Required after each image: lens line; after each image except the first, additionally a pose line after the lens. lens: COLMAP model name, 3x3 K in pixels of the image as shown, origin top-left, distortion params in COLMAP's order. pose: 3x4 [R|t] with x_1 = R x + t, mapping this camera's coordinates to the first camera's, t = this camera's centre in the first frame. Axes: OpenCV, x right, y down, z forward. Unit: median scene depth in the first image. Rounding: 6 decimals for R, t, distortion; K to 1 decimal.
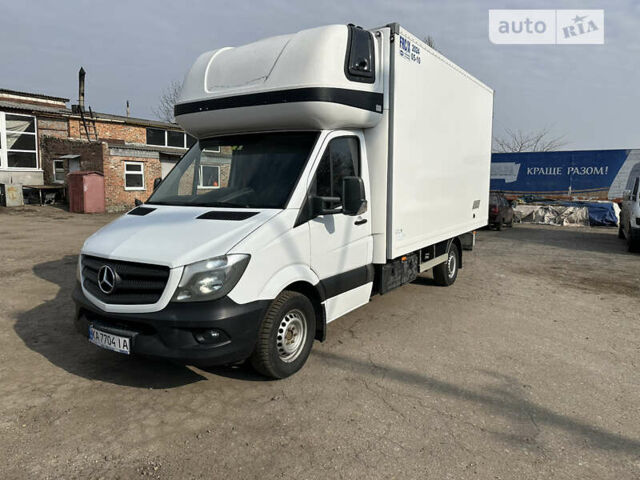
lens RADIAL K [[443.3, 0, 320.0], [0, 443.3, 240.0], [0, 0, 1]] dist [0.077918, -0.117378]
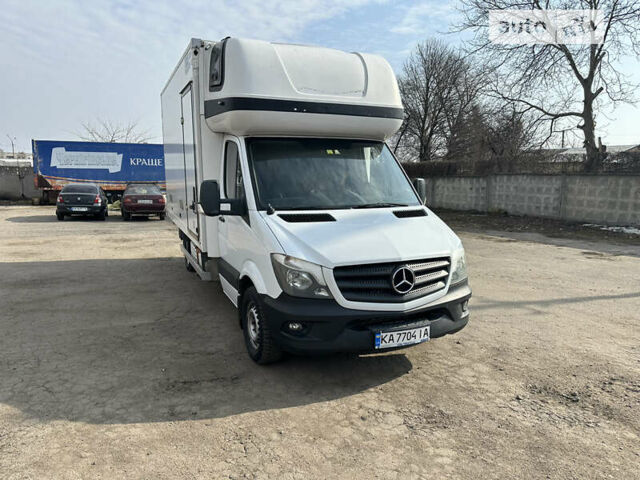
lens RADIAL K [[443.3, 0, 320.0], [0, 443.3, 240.0], [0, 0, 1]] dist [0.077918, -0.117378]
pose [[0.565283, -0.127395, 0.815000, -1.306869], [0.106382, 0.991011, 0.081121, -0.103680], [-0.818008, 0.040845, 0.573754, 0.504812]]
